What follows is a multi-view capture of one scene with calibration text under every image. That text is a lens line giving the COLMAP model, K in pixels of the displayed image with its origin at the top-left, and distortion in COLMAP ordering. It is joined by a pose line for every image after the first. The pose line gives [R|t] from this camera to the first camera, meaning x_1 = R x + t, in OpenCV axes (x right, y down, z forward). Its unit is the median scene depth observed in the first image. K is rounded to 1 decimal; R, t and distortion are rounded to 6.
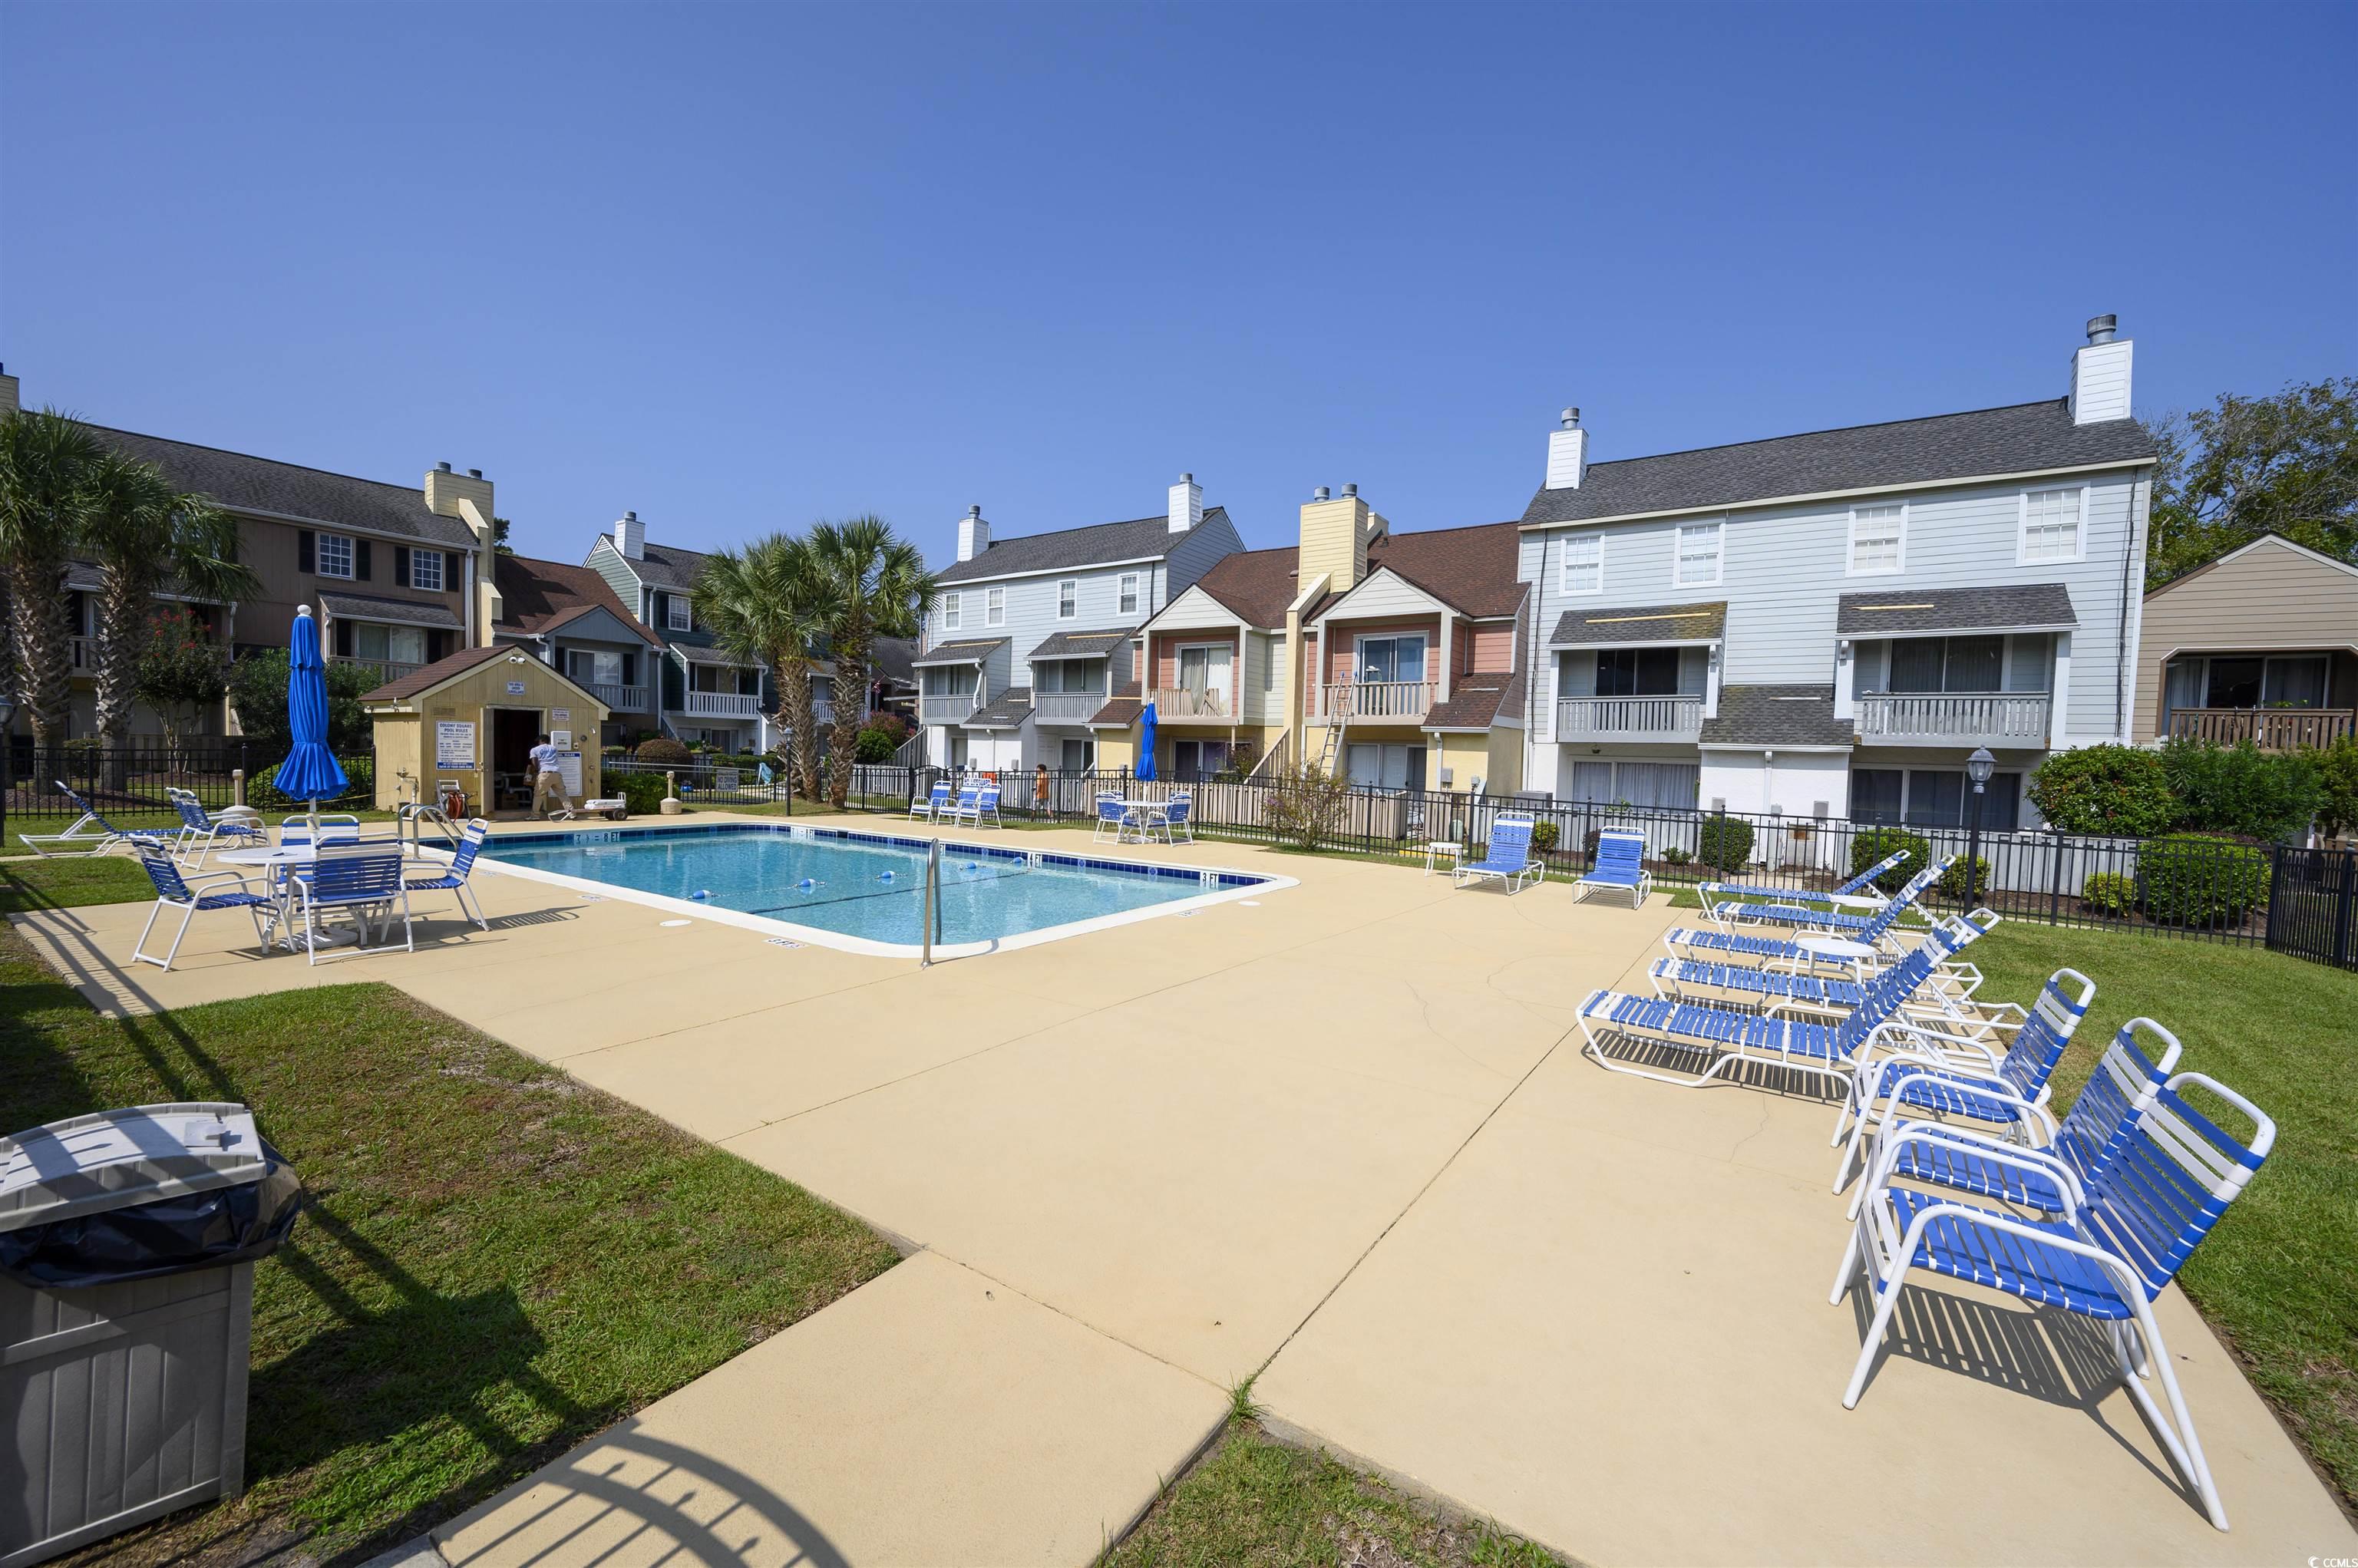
lens RADIAL K [[939.9, 0, 1179.0], [0, 939.9, 784.0], [0, 0, 1]] dist [-0.001673, -0.000157]
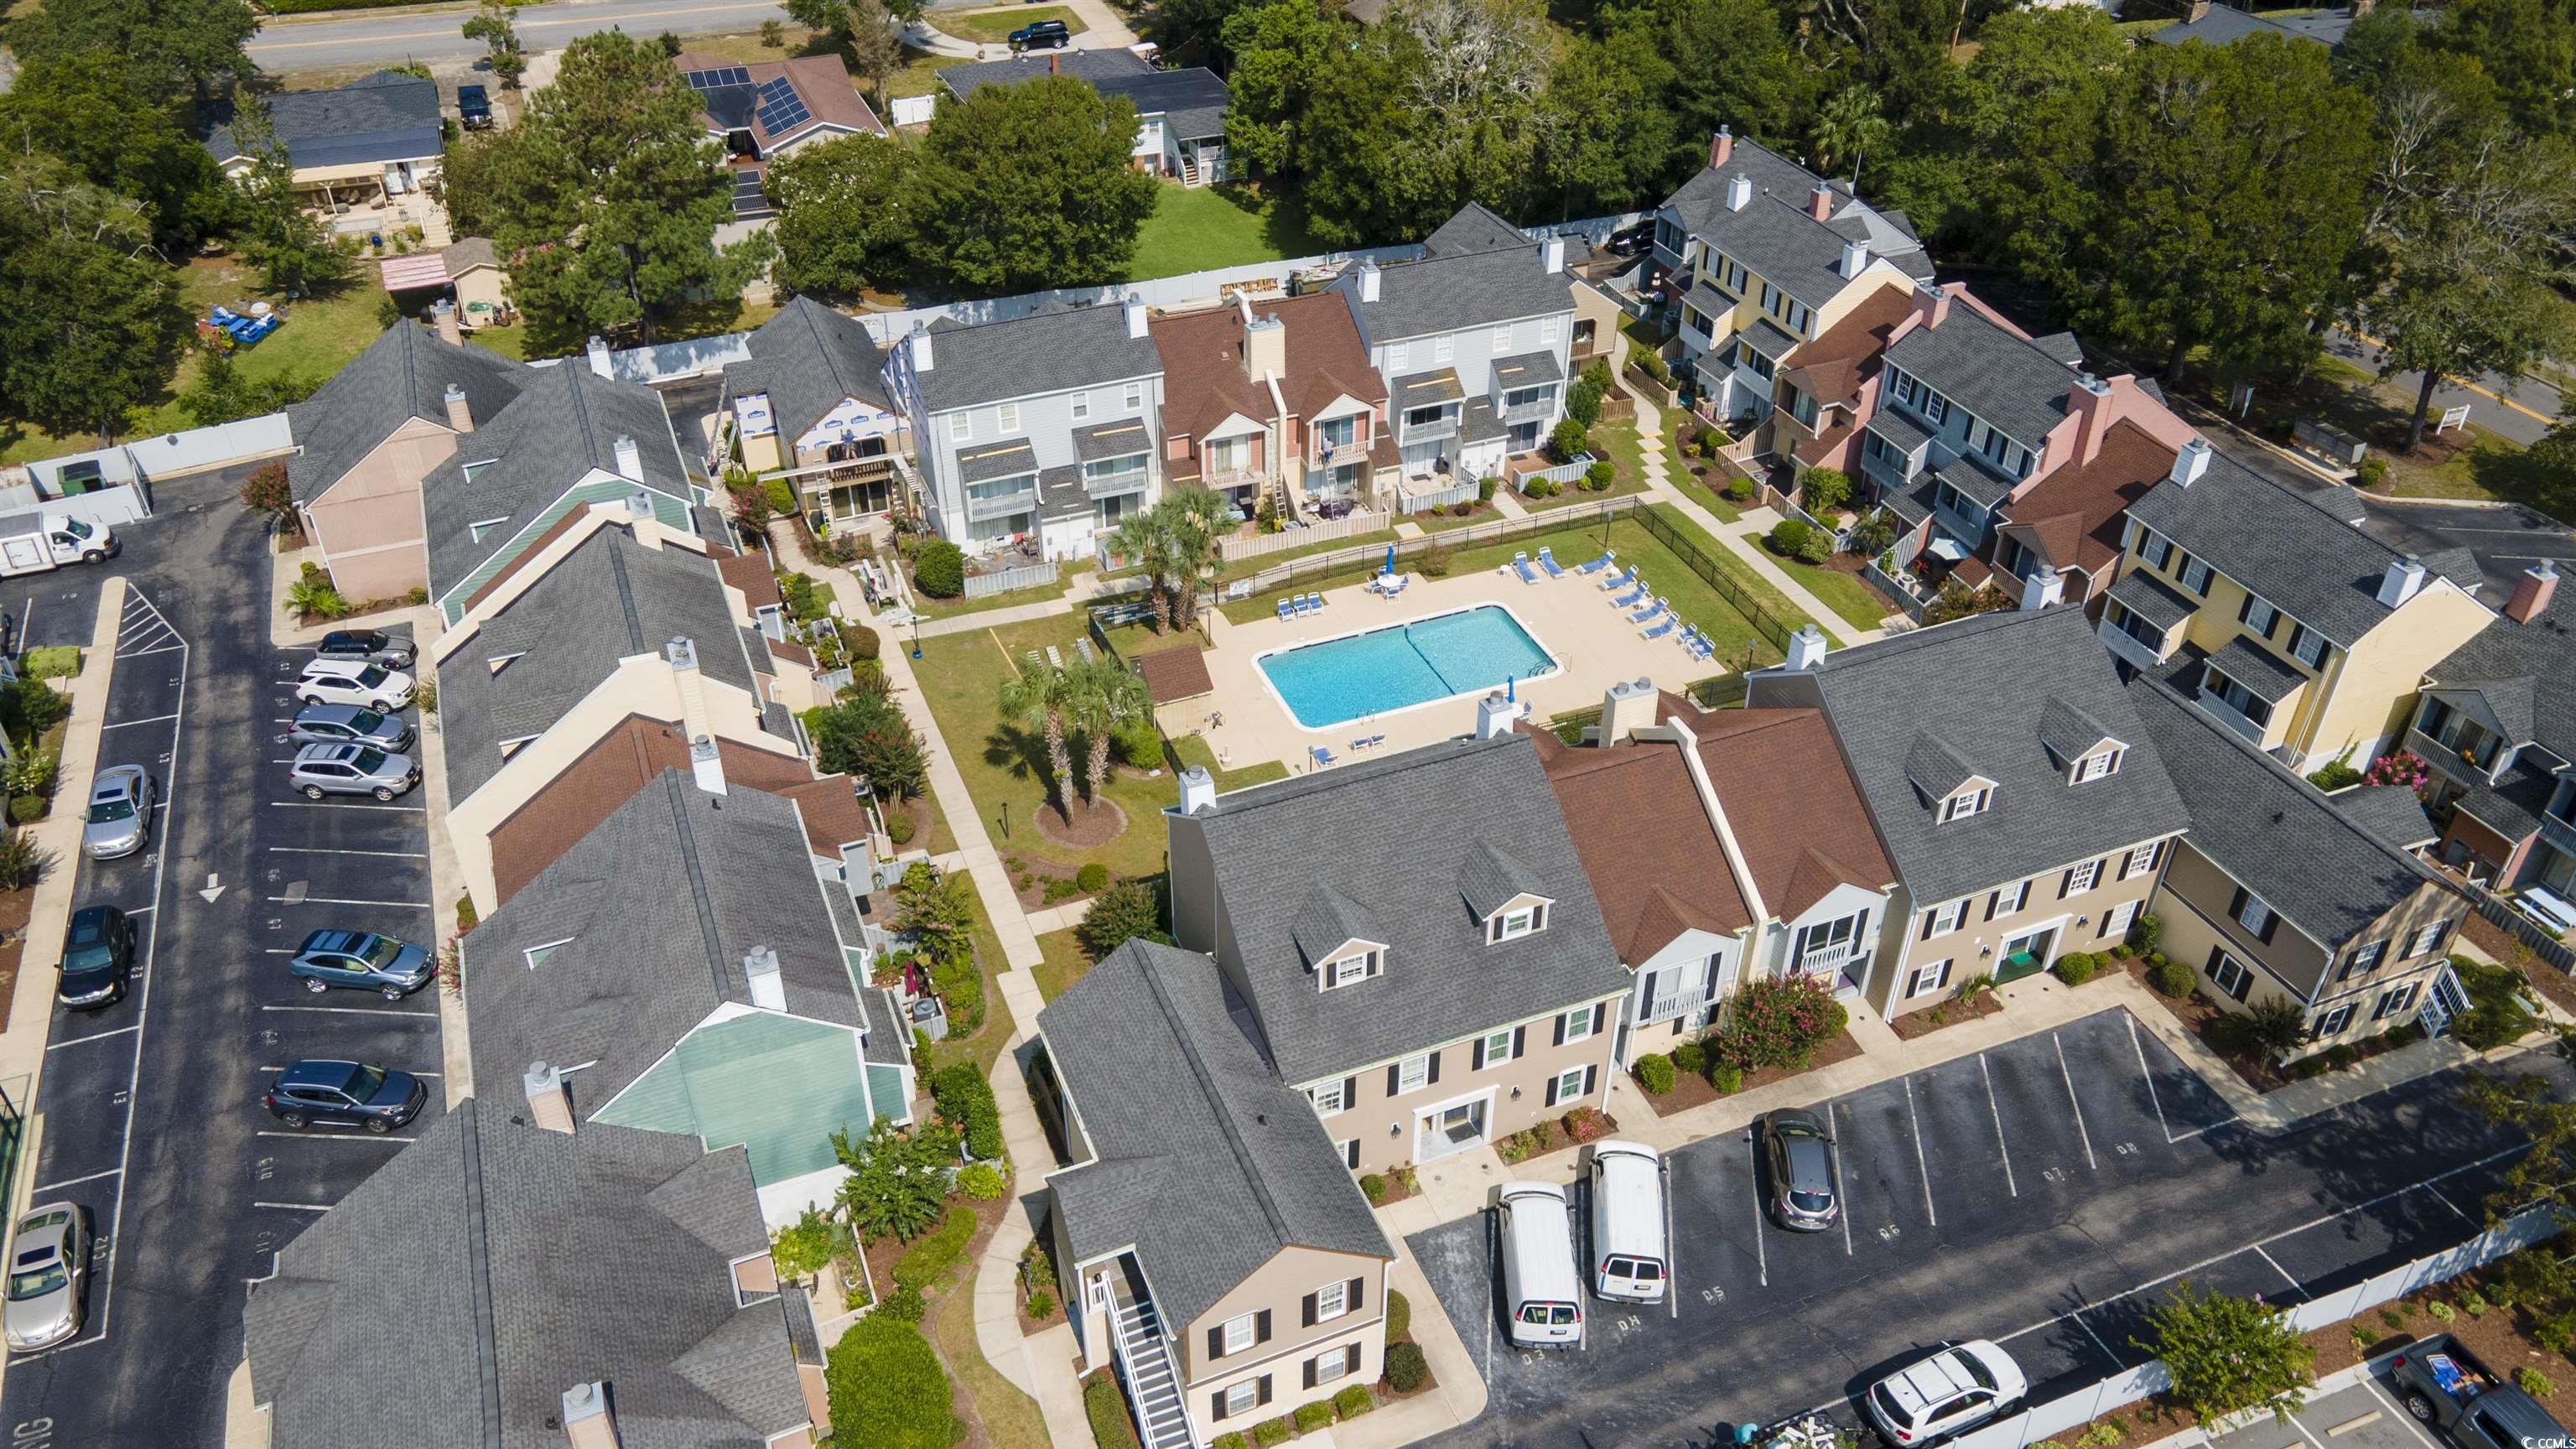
lens RADIAL K [[1864.5, 0, 1288.0], [0, 1864.5, 724.5], [0, 0, 1]] dist [0.000777, 0.061192]
pose [[0.549444, -0.504933, 0.665697, -2.719986], [0.037679, 0.810900, 0.583971, -1.899497], [-0.834680, -0.295777, 0.464569, -0.887294]]
